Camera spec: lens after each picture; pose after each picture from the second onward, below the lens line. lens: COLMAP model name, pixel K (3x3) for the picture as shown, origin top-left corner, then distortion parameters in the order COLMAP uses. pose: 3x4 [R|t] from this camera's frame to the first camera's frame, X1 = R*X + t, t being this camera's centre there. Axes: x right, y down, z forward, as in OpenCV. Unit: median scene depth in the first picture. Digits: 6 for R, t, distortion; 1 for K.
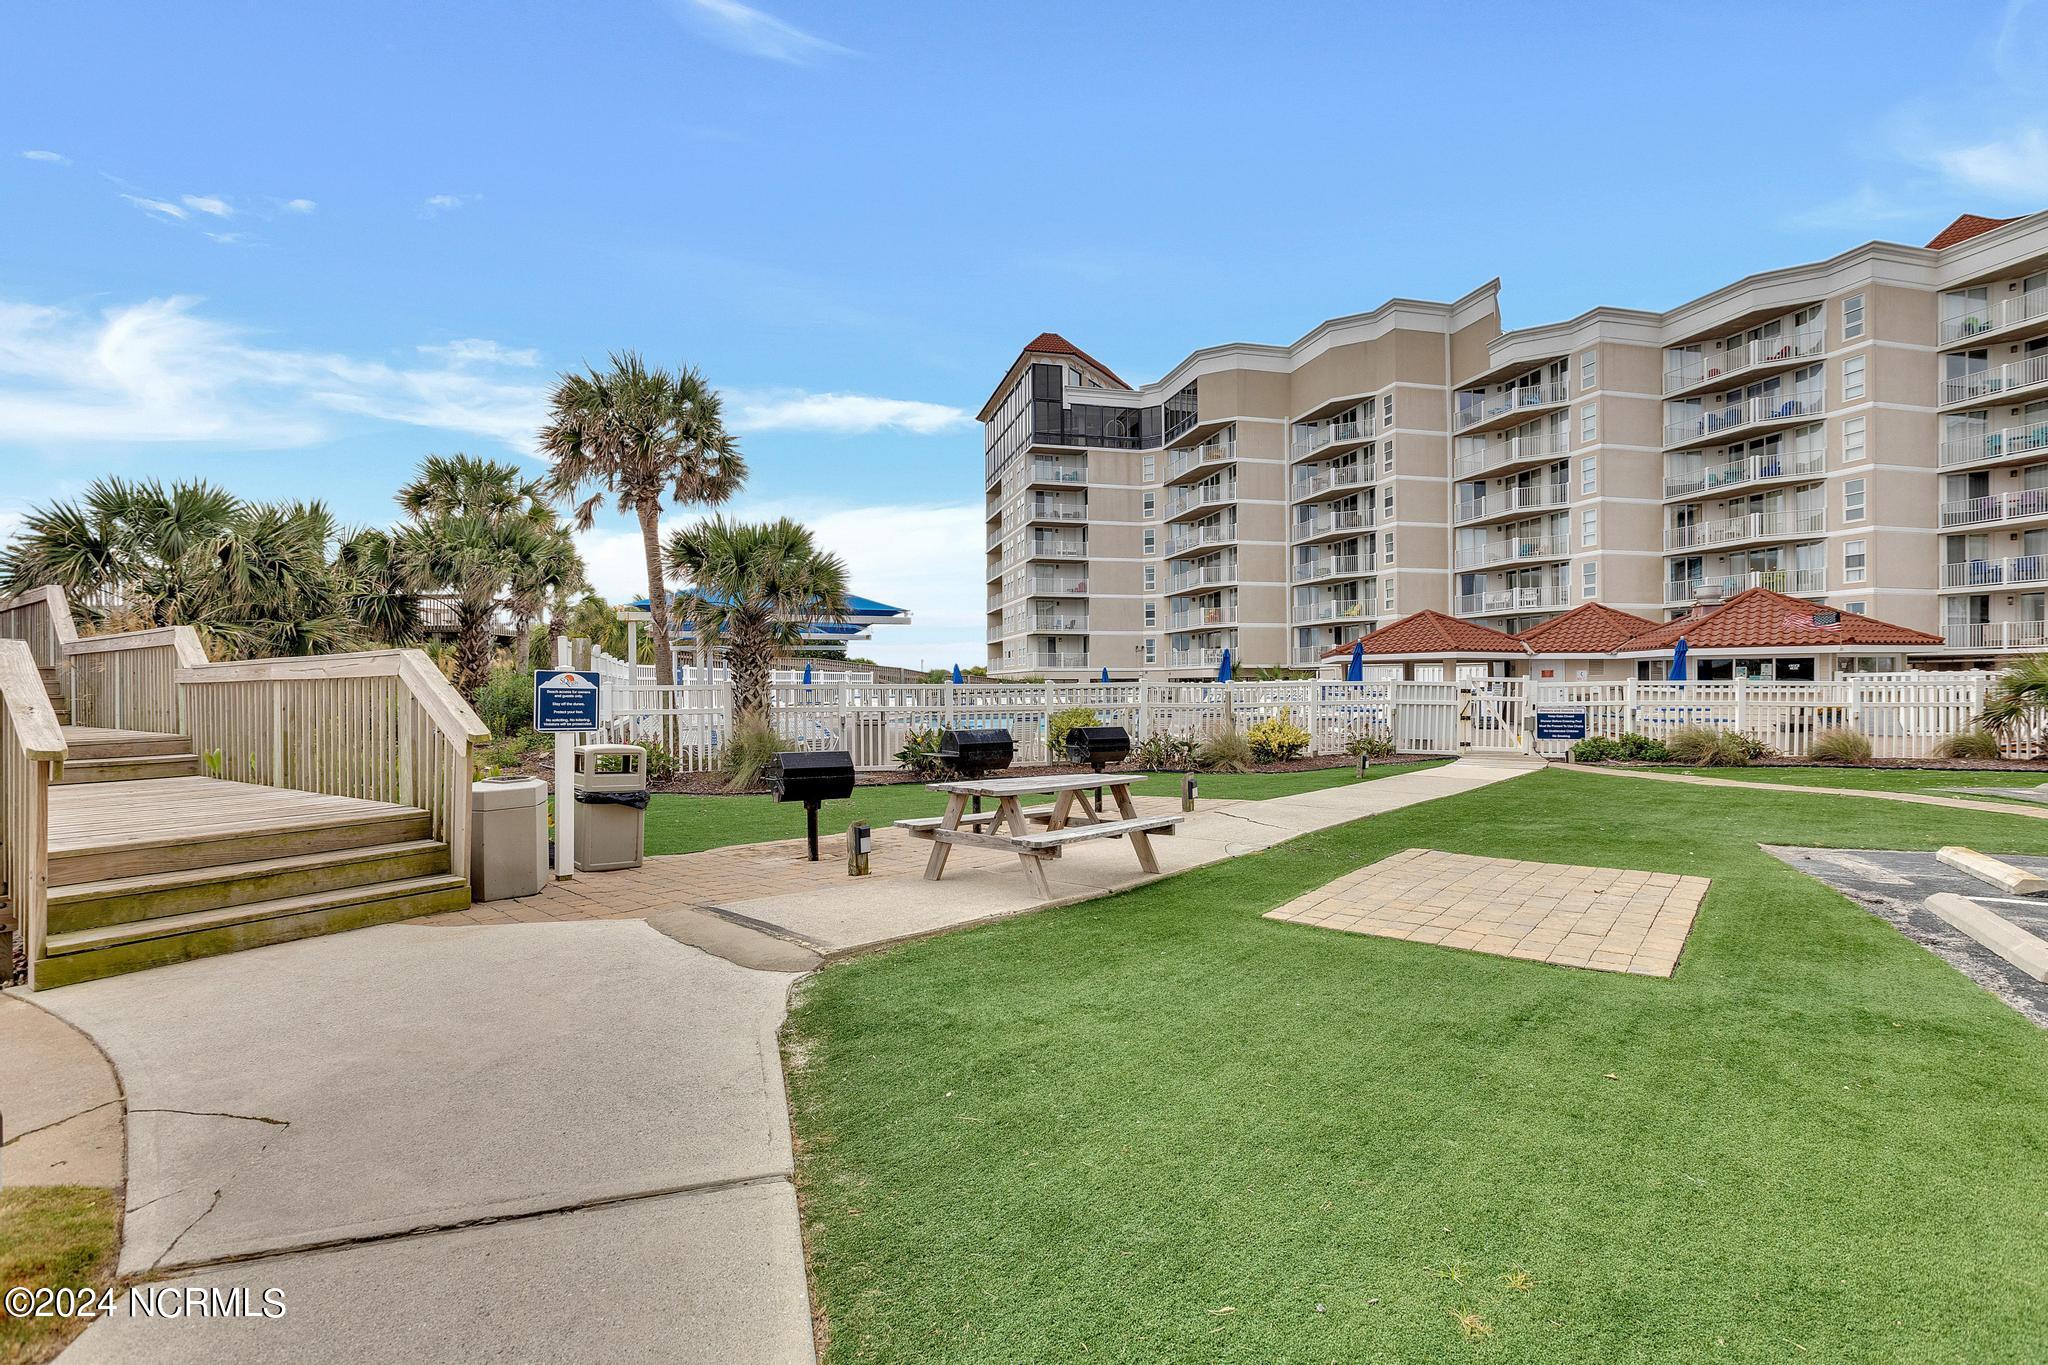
lens RADIAL K [[918.8, 0, 1028.3], [0, 918.8, 689.9], [0, 0, 1]] dist [-0.009292, 0.000356]
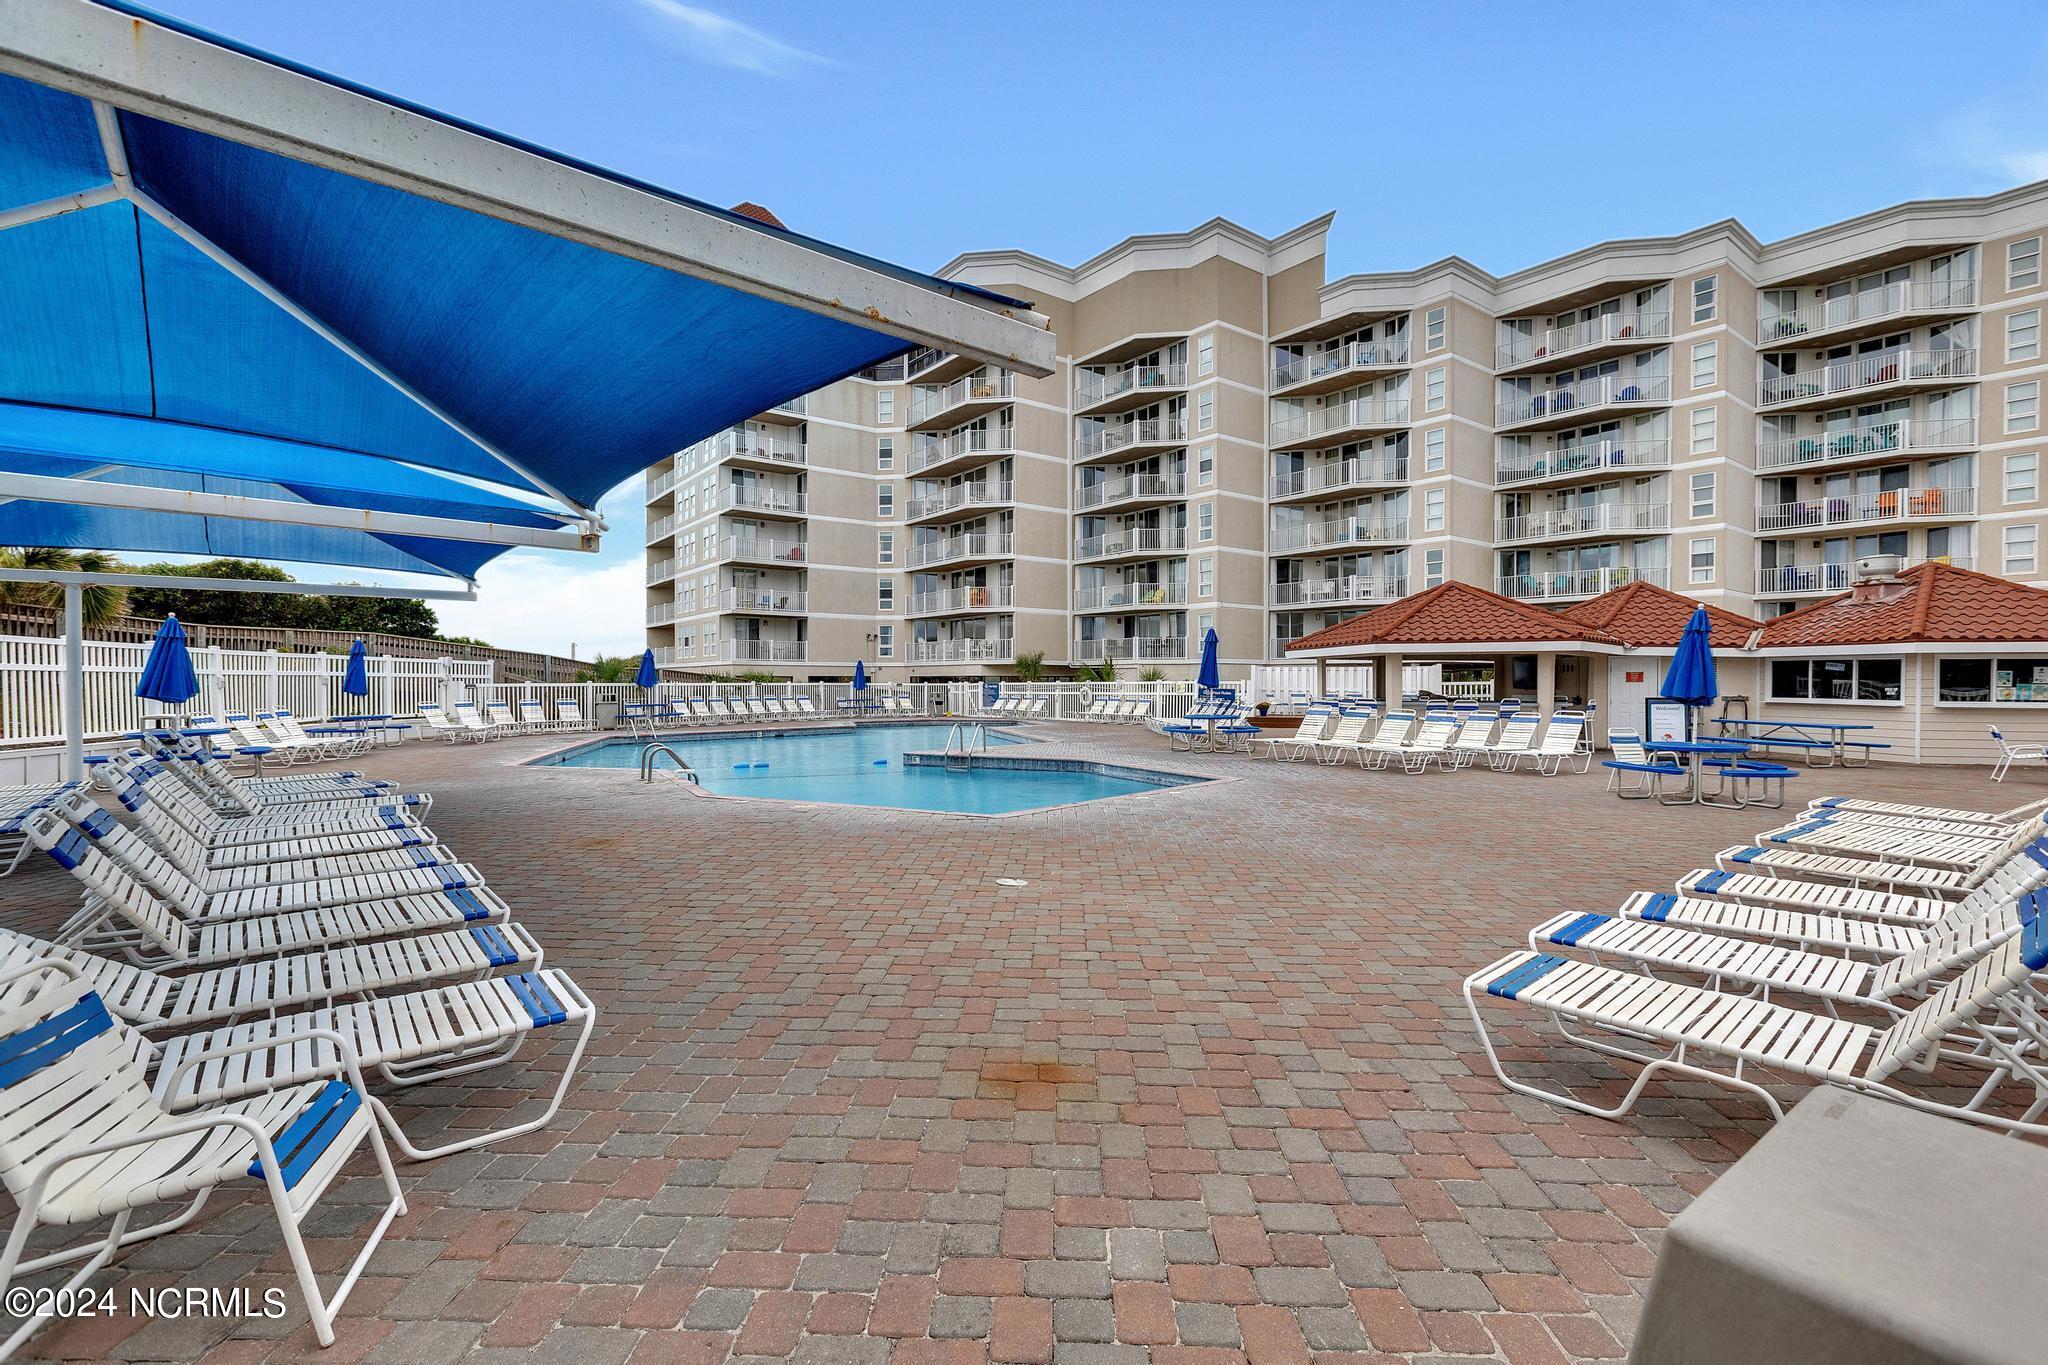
lens RADIAL K [[918.8, 0, 1028.3], [0, 918.8, 689.9], [0, 0, 1]] dist [-0.009292, 0.000356]
pose [[0.922734, 0.005743, 0.385394, -0.070979], [-0.006551, 0.999978, 0.000784, -0.002999], [-0.385381, -0.003248, 0.922752, 0.300853]]
